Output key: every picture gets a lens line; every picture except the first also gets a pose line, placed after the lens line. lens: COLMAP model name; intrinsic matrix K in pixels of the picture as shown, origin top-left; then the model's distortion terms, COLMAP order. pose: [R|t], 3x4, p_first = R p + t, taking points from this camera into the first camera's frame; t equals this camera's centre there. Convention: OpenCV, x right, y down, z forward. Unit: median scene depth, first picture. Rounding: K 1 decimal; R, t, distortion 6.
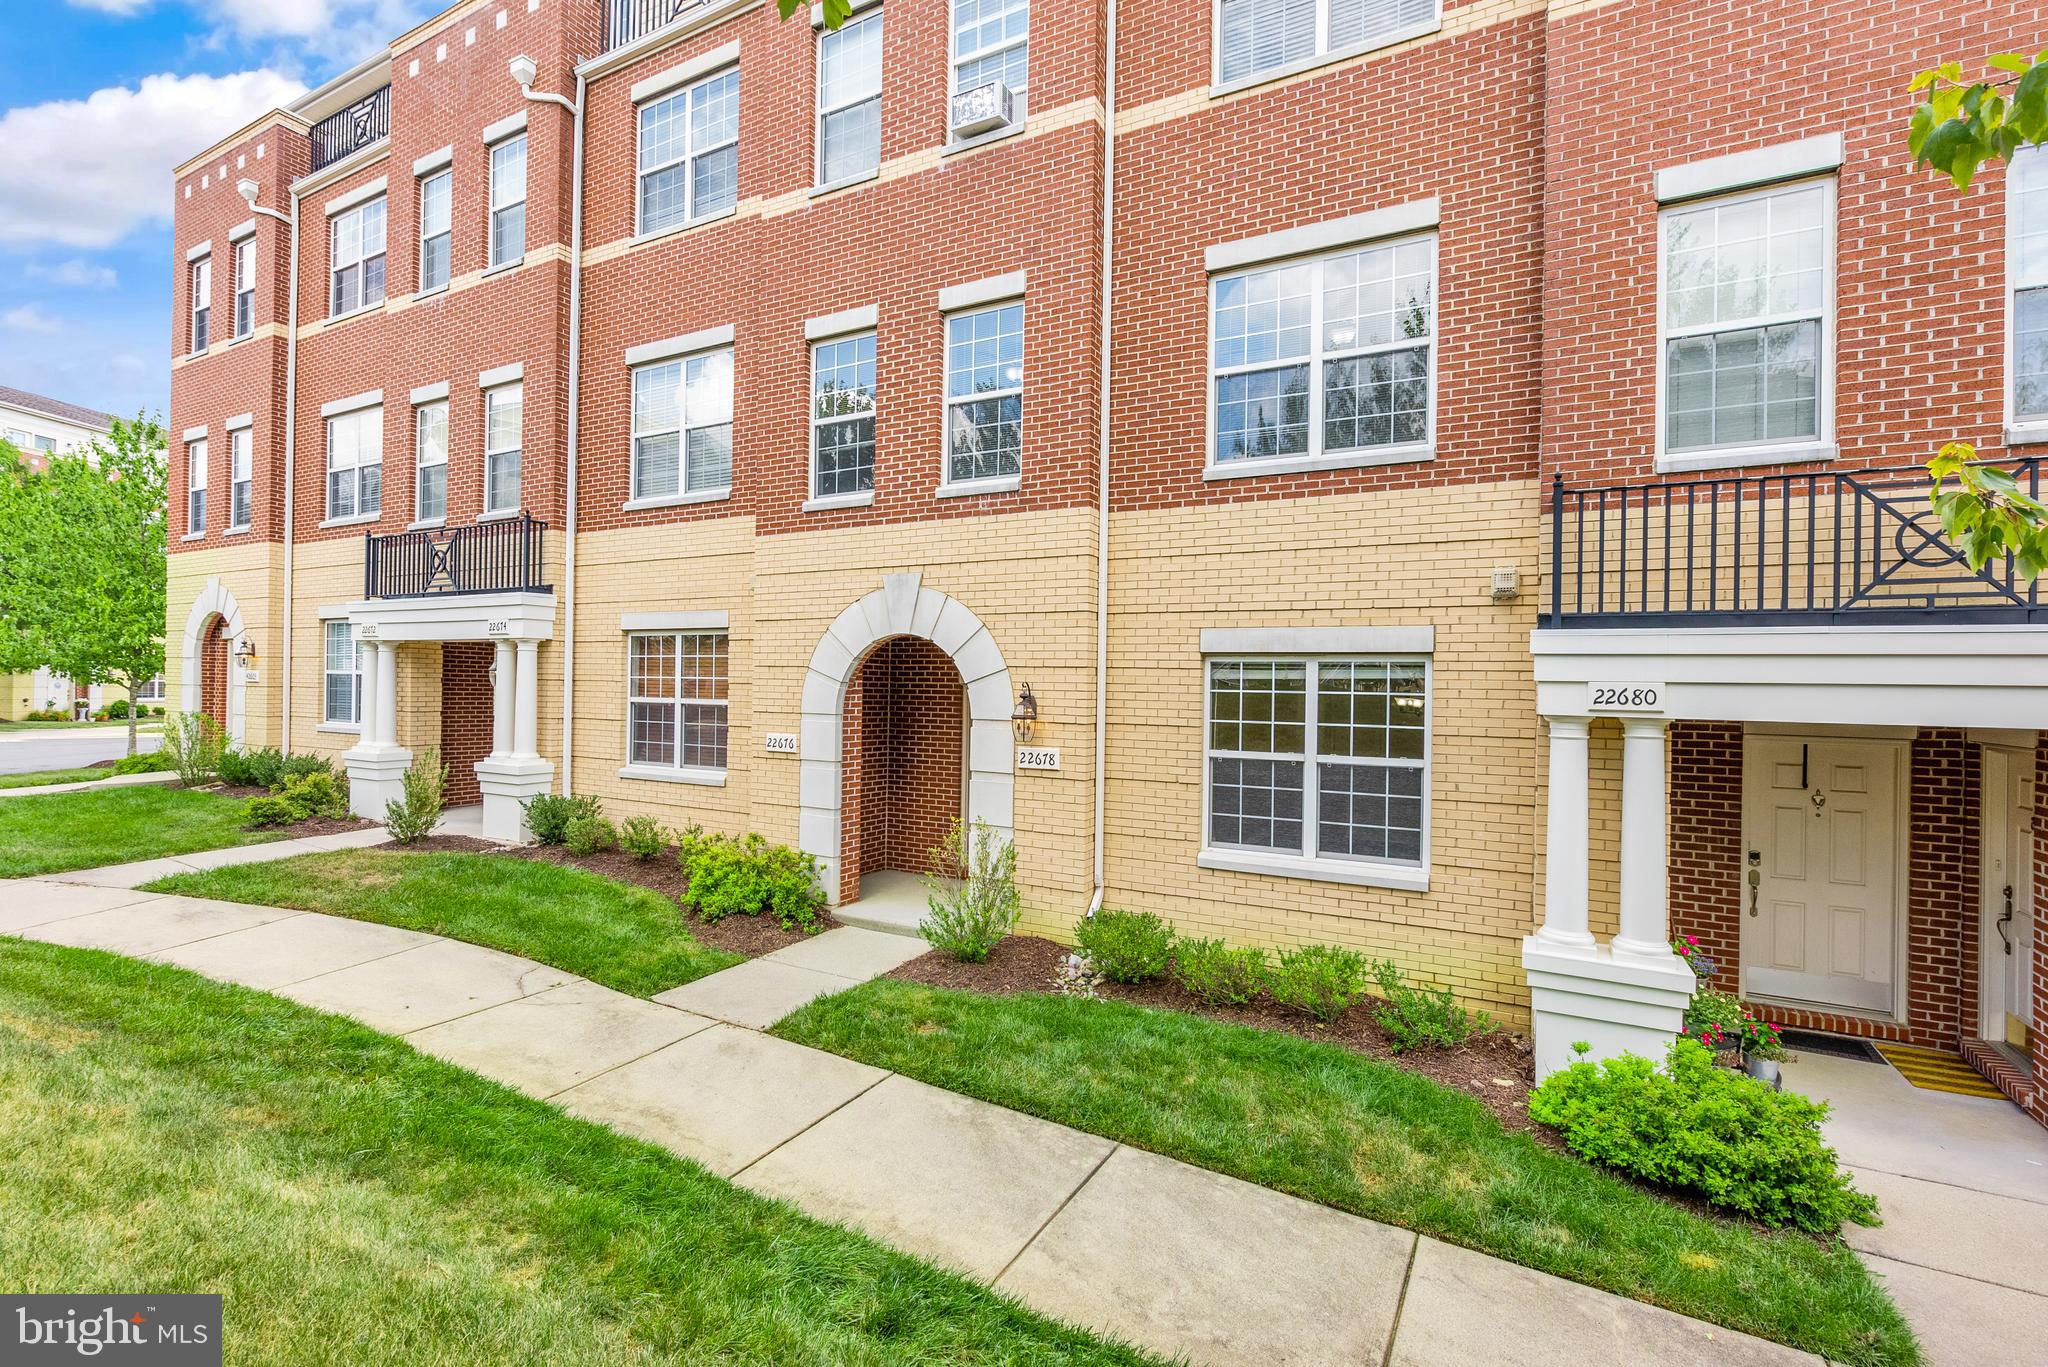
lens RADIAL K [[947.0, 0, 1022.0], [0, 947.0, 658.8], [0, 0, 1]] dist [-0.000066, 0.000282]
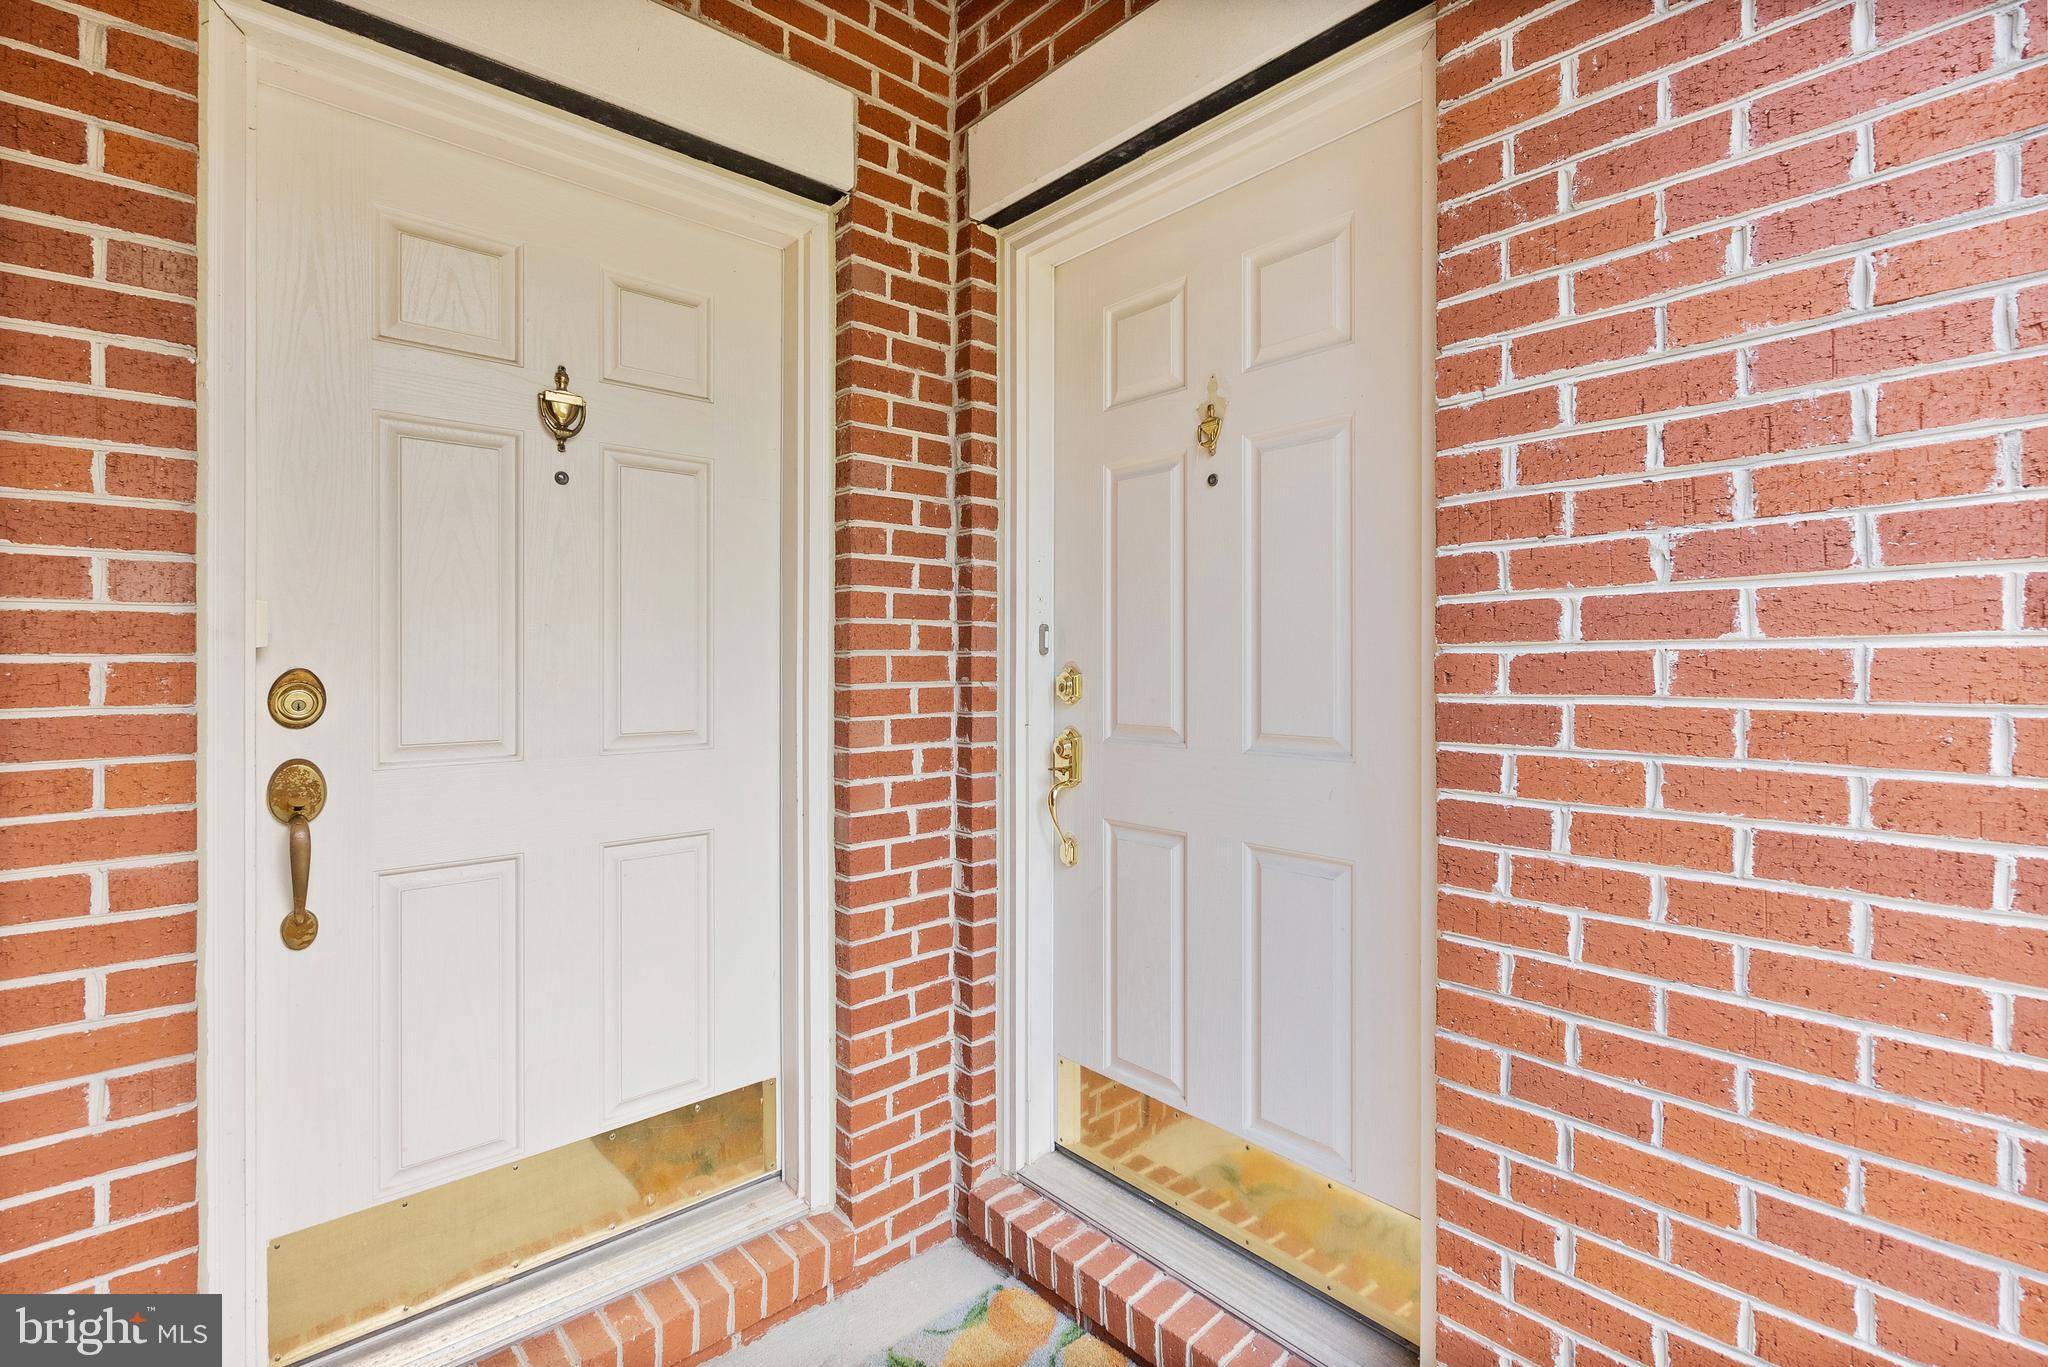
lens RADIAL K [[947.0, 0, 1022.0], [0, 947.0, 658.8], [0, 0, 1]] dist [-0.000066, 0.000282]
pose [[0.321246, -0.000423, 0.946996, 0.637234], [-0.000089, 1.000000, 0.000477, 0.205798], [-0.946996, -0.000238, 0.321246, 0.793492]]
